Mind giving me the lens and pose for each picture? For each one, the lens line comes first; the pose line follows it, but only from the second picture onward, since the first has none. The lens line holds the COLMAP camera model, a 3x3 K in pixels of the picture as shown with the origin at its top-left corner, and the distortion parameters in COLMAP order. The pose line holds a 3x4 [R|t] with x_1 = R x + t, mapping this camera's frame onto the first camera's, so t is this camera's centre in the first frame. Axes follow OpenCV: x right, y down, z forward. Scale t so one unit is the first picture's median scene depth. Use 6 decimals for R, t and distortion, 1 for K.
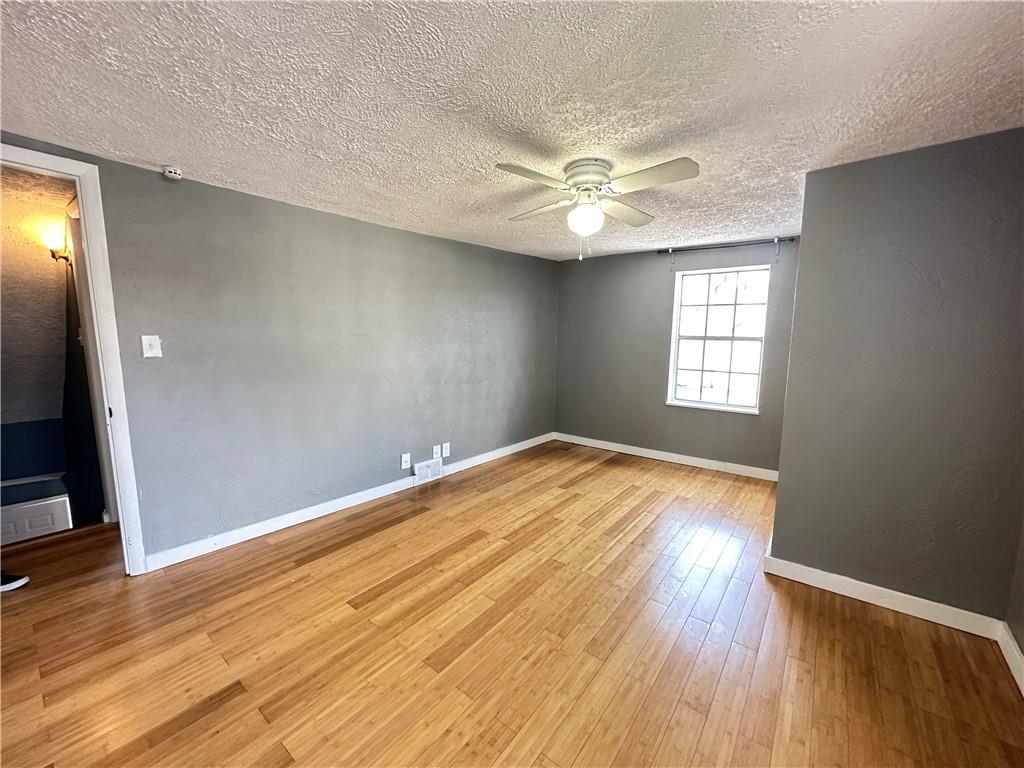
lens RADIAL K [[407.5, 0, 512.3], [0, 407.5, 385.5], [0, 0, 1]] dist [-0.002632, -0.000137]
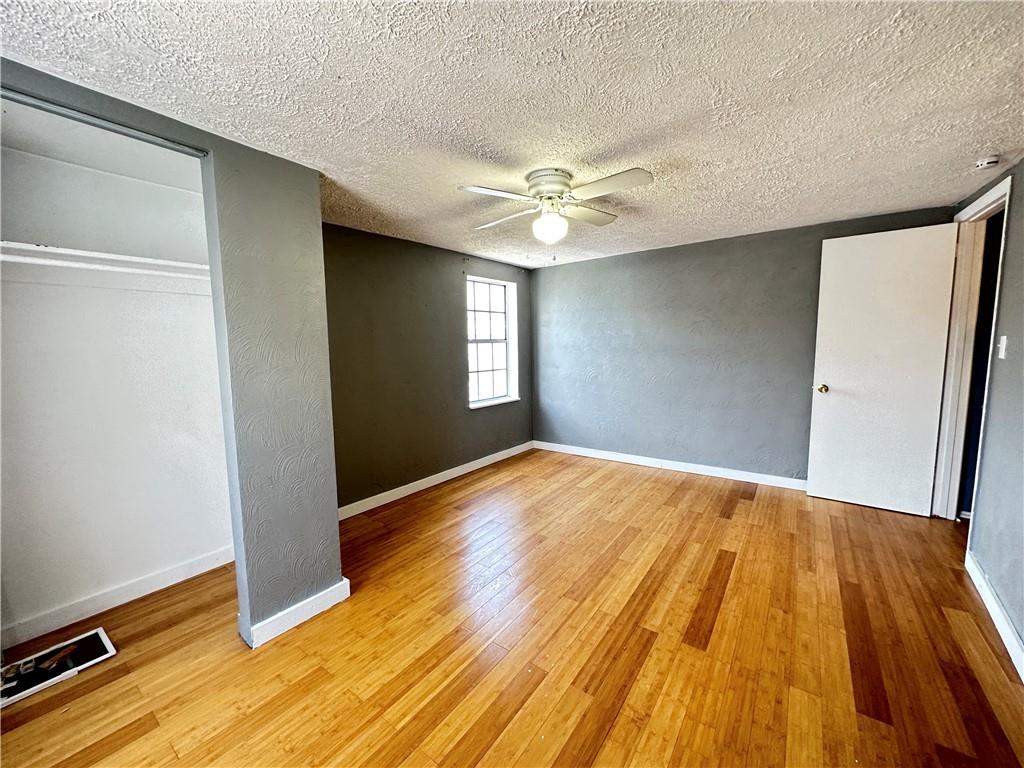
lens RADIAL K [[407.5, 0, 515.8], [0, 407.5, 384.4], [0, 0, 1]] dist [-0.002632, -0.000137]
pose [[-0.998576, 0.014366, -0.051377, 0.248898], [0.001879, 0.971930, 0.235262, -0.201326], [0.053314, 0.234830, -0.970573, 1.595260]]
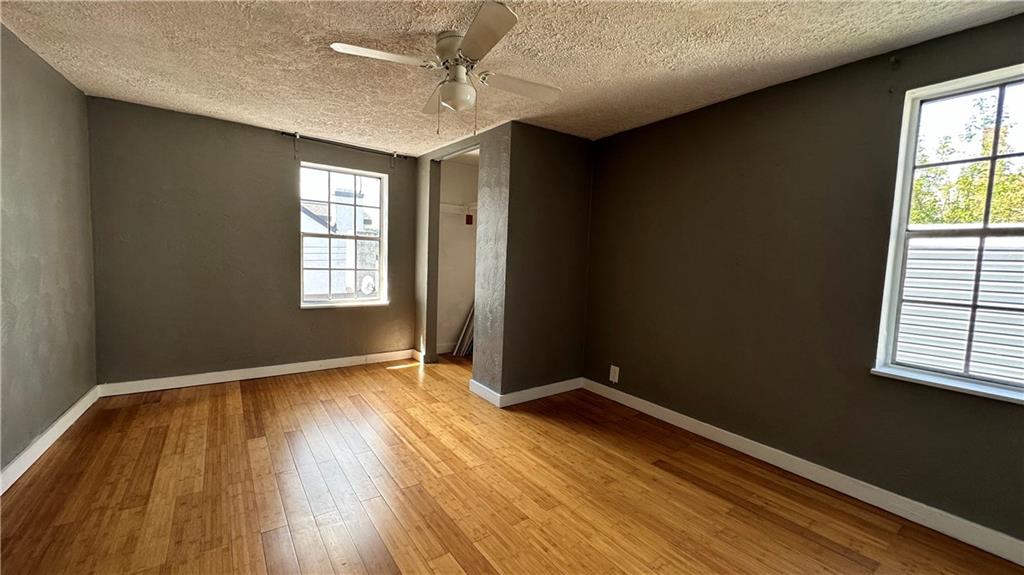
lens RADIAL K [[408.5, 0, 510.2], [0, 408.5, 289.4], [0, 0, 1]] dist [-0.006149, -0.000078]
pose [[0.272478, -0.070367, 0.959586, -0.559073], [0.092859, 0.994590, 0.046567, 0.008765], [-0.957671, 0.076417, 0.277538, 0.499788]]
